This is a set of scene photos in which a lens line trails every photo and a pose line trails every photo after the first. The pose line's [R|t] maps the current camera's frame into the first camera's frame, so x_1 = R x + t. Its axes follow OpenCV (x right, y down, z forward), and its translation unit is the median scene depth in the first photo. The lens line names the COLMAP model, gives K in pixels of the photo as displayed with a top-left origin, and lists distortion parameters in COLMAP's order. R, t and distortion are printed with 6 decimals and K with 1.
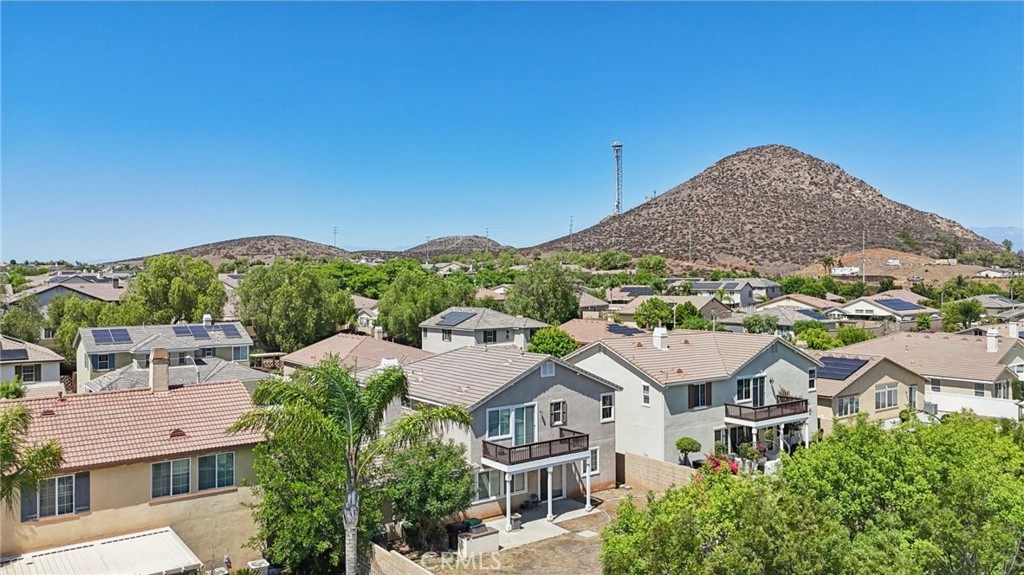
lens RADIAL K [[757.5, 0, 512.5], [0, 757.5, 277.3], [0, 0, 1]] dist [0.071683, -0.076460]
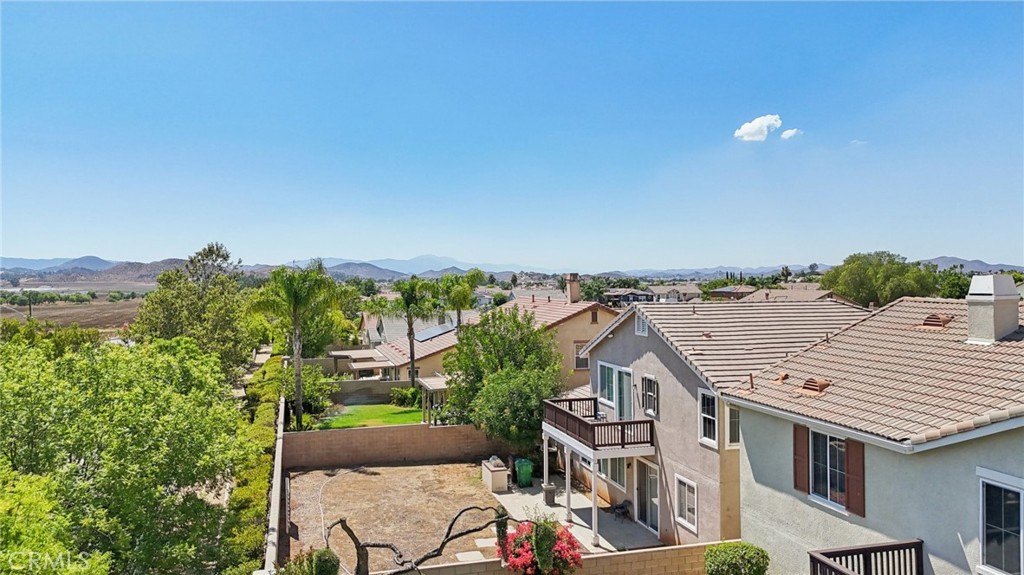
lens RADIAL K [[757.5, 0, 508.5], [0, 757.5, 279.7], [0, 0, 1]] dist [0.071683, -0.076460]
pose [[-0.360283, 0.011187, -0.932776, 0.636552], [0.012023, 0.999901, 0.007348, 0.069196], [0.932766, -0.008567, -0.360382, 1.027029]]
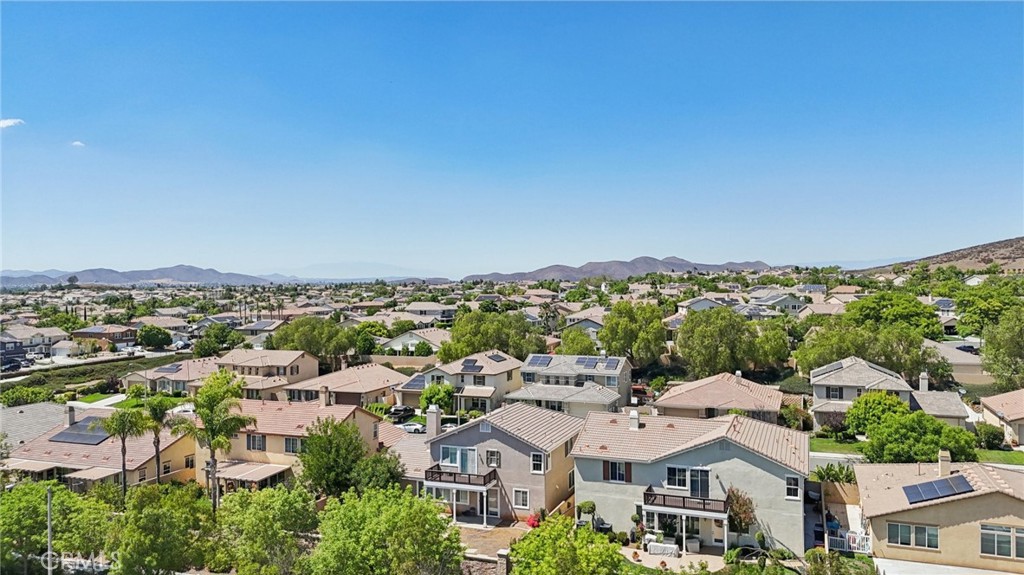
lens RADIAL K [[757.5, 0, 514.5], [0, 757.5, 277.8], [0, 0, 1]] dist [0.071683, -0.076460]
pose [[0.533340, 0.002466, -0.845897, 1.221615], [0.005474, 0.999965, 0.006367, -0.166408], [0.845883, -0.008026, 0.533308, 0.229111]]
